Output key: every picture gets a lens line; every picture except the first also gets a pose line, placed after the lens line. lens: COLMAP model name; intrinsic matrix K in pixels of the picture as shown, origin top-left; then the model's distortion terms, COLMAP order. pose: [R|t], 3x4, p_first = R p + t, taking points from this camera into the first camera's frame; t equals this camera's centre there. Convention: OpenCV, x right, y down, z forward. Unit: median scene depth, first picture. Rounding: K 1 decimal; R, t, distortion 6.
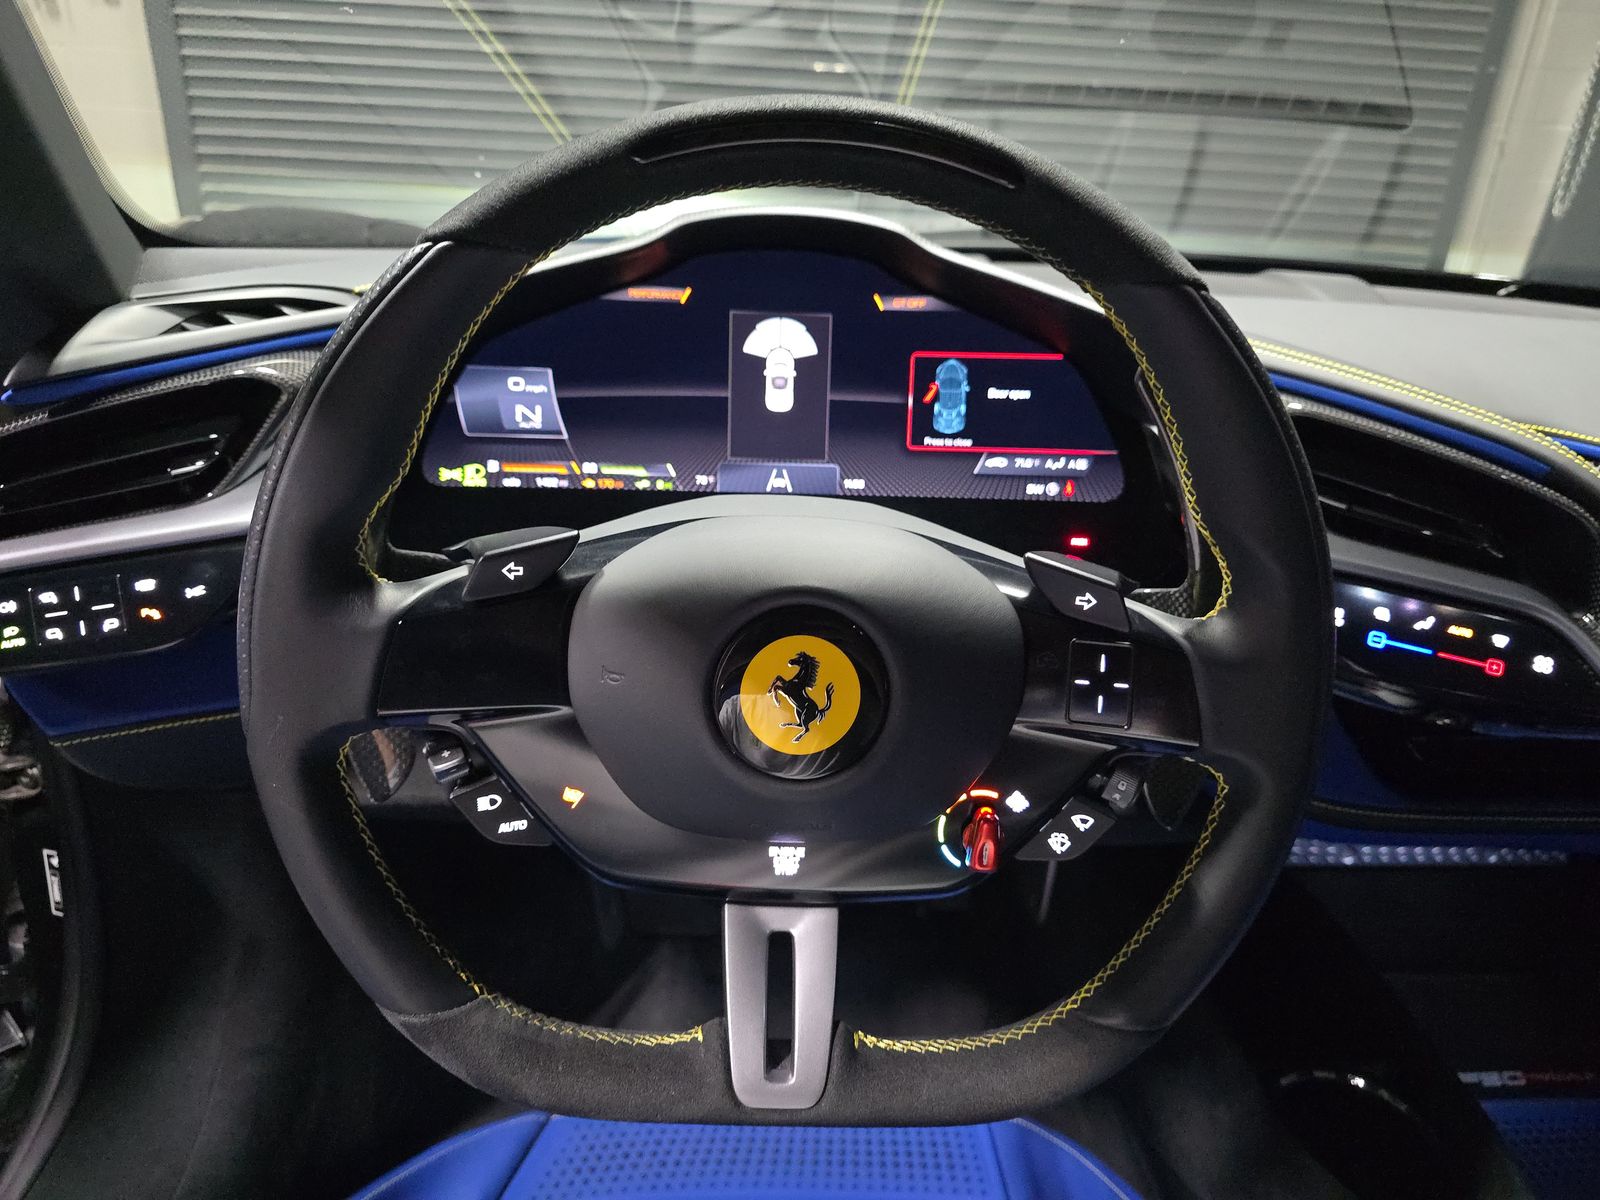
lens RADIAL K [[1099.0, 0, 800.0], [0, 1099.0, 600.0], [0, 0, 1]] dist [0.049299, -0.046337]
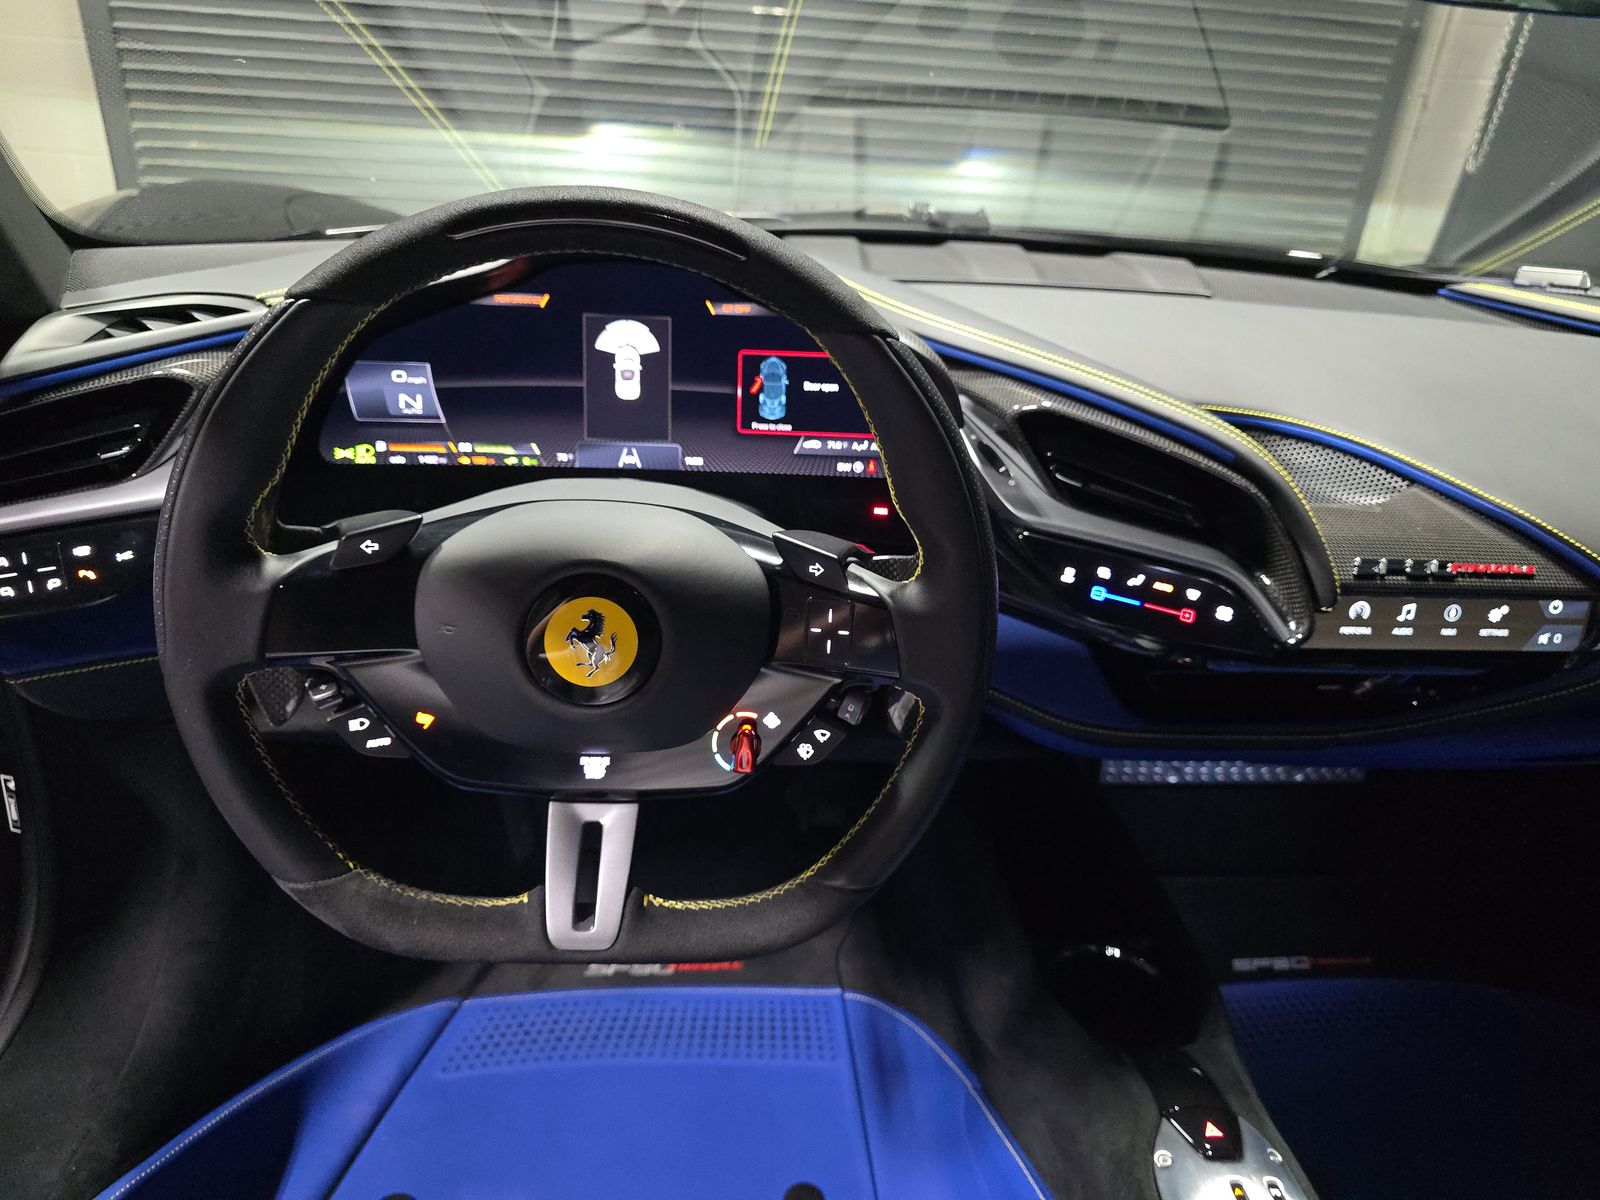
lens RADIAL K [[1099.0, 0, 800.0], [0, 1099.0, 600.0], [0, 0, 1]] dist [0.049299, -0.046337]
pose [[0.999347, -0.001392, 0.036111, 0.127104], [-0.000599, 0.998482, 0.055071, -0.022913], [-0.036133, -0.055057, 0.997829, -0.205432]]
